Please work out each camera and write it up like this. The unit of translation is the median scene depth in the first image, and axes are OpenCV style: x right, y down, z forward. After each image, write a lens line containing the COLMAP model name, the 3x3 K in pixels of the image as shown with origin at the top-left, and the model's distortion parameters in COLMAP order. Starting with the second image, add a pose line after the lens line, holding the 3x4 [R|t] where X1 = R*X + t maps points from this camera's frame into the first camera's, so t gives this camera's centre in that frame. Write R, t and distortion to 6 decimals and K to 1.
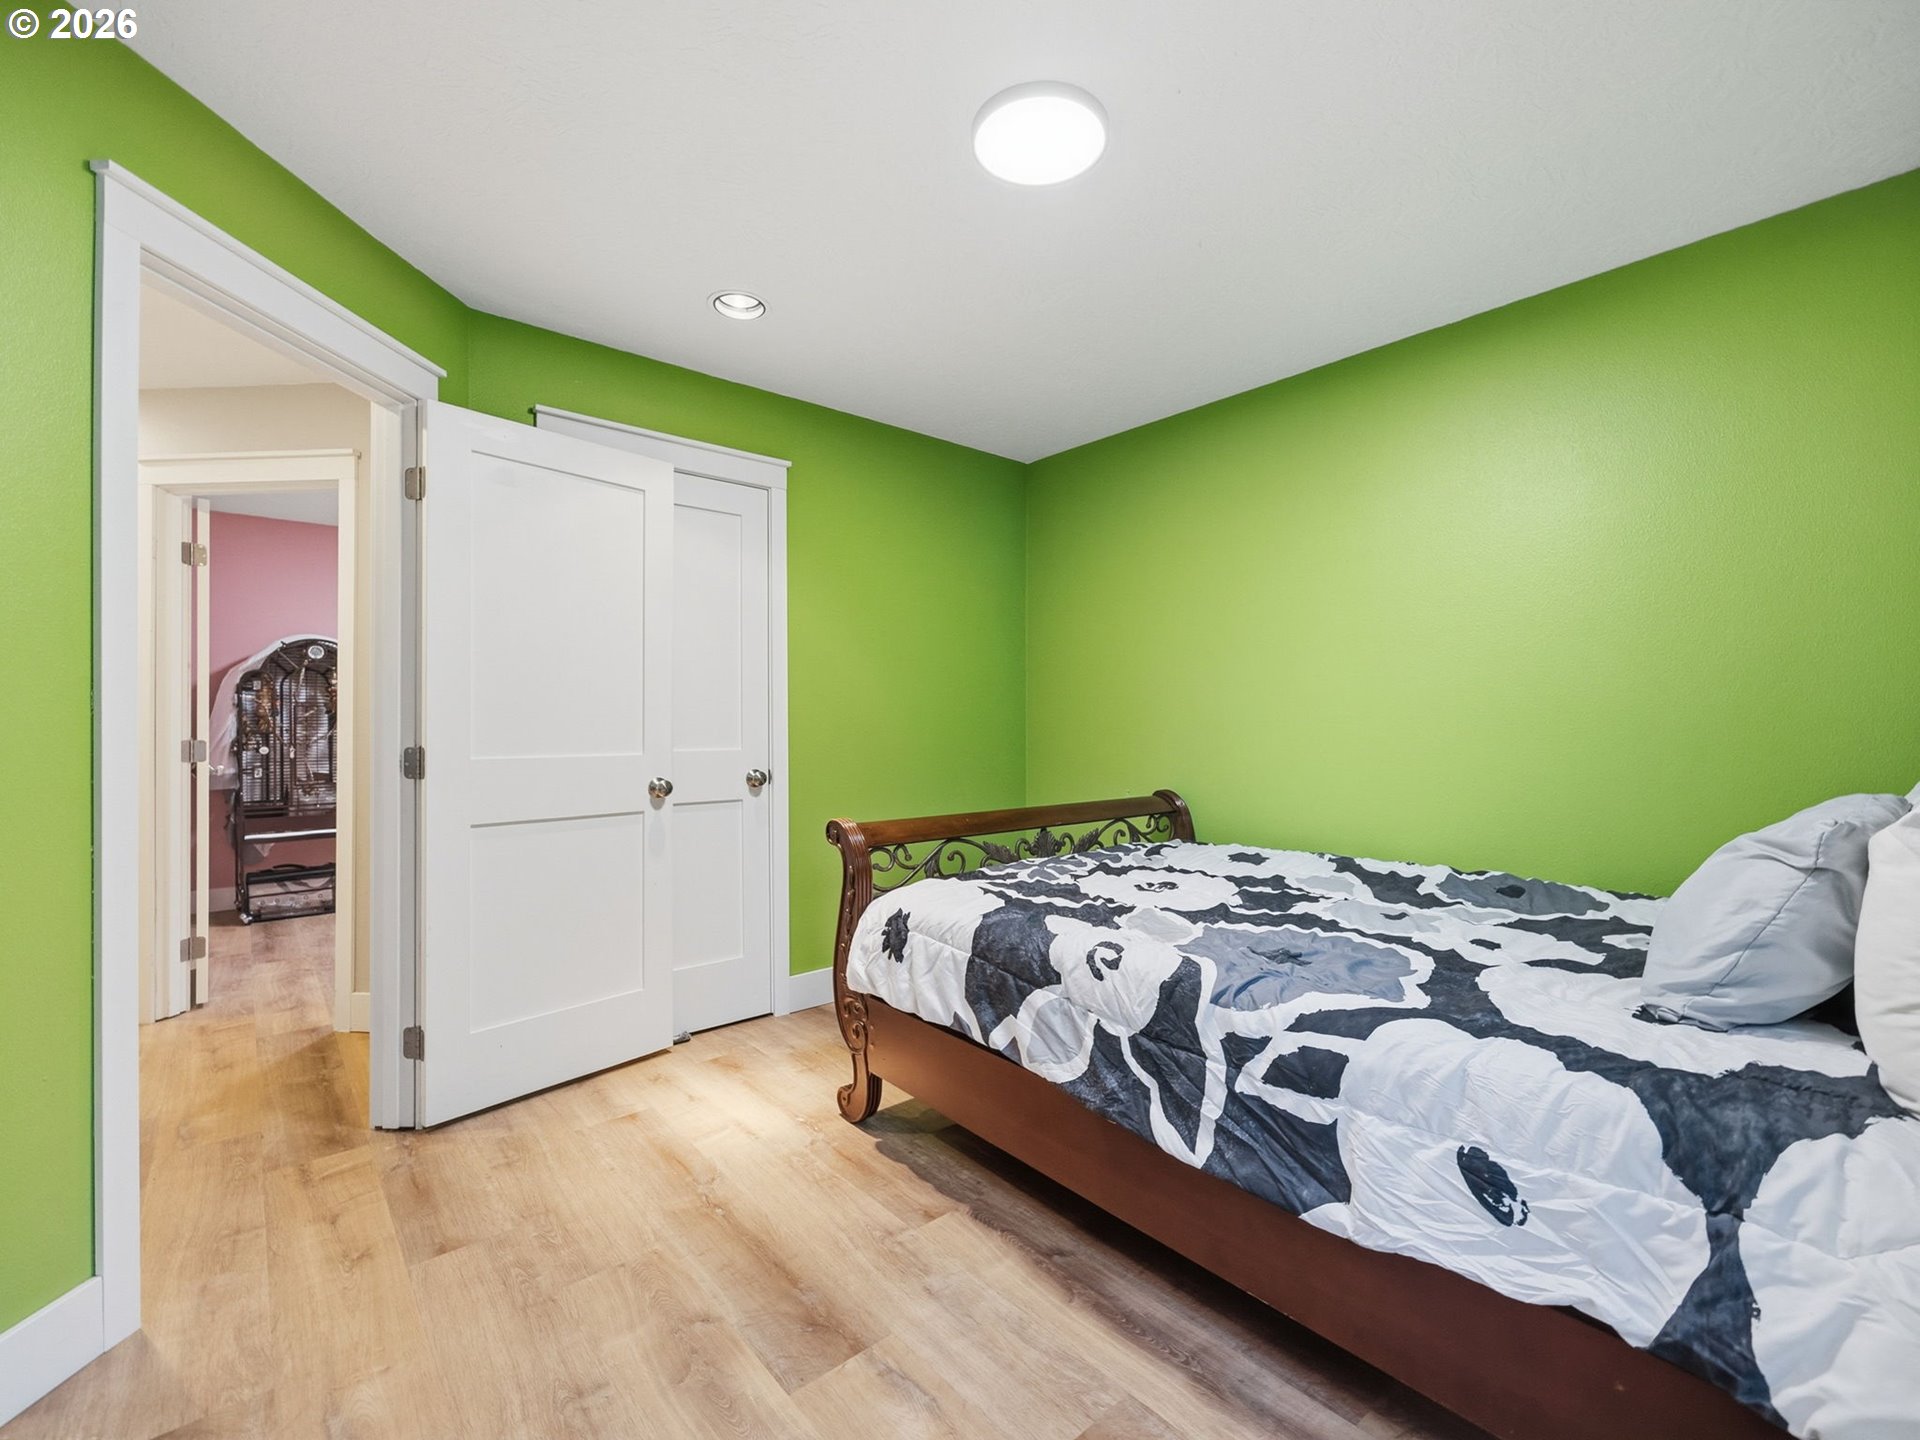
lens RADIAL K [[841.4, 0, 966.5], [0, 841.4, 722.9], [0, 0, 1]] dist [-0.000823, 0.000431]
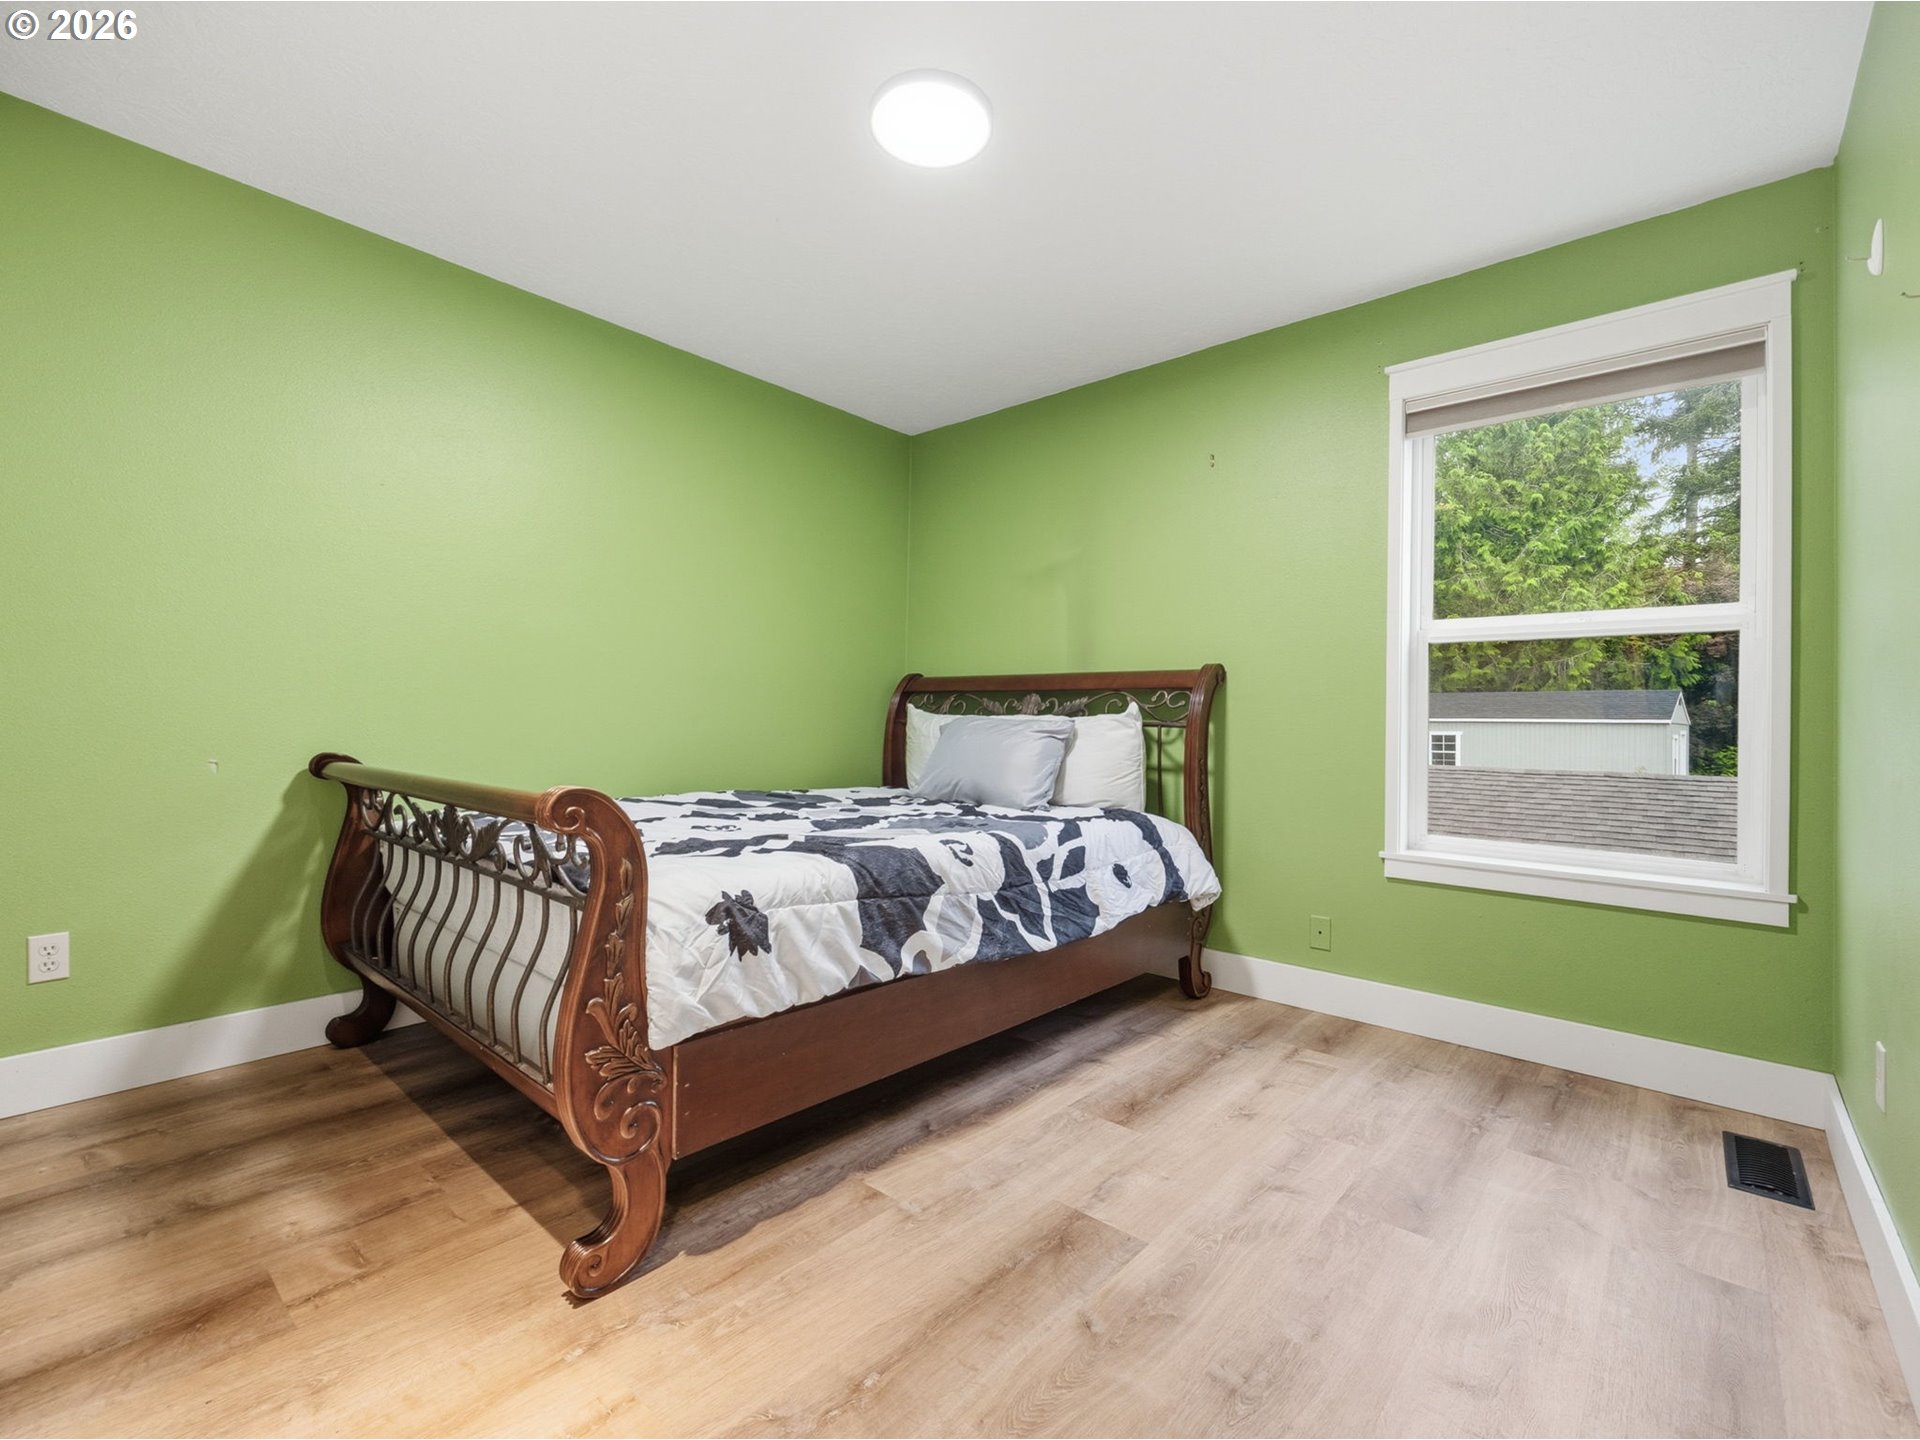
lens RADIAL K [[841.4, 0, 964.0], [0, 841.4, 722.7], [0, 0, 1]] dist [-0.000823, 0.000431]
pose [[-0.135921, -0.001592, 0.990718, -1.140790], [-0.012484, 0.999922, -0.000105, 0.098178], [-0.990641, -0.012382, -0.135930, 1.247538]]
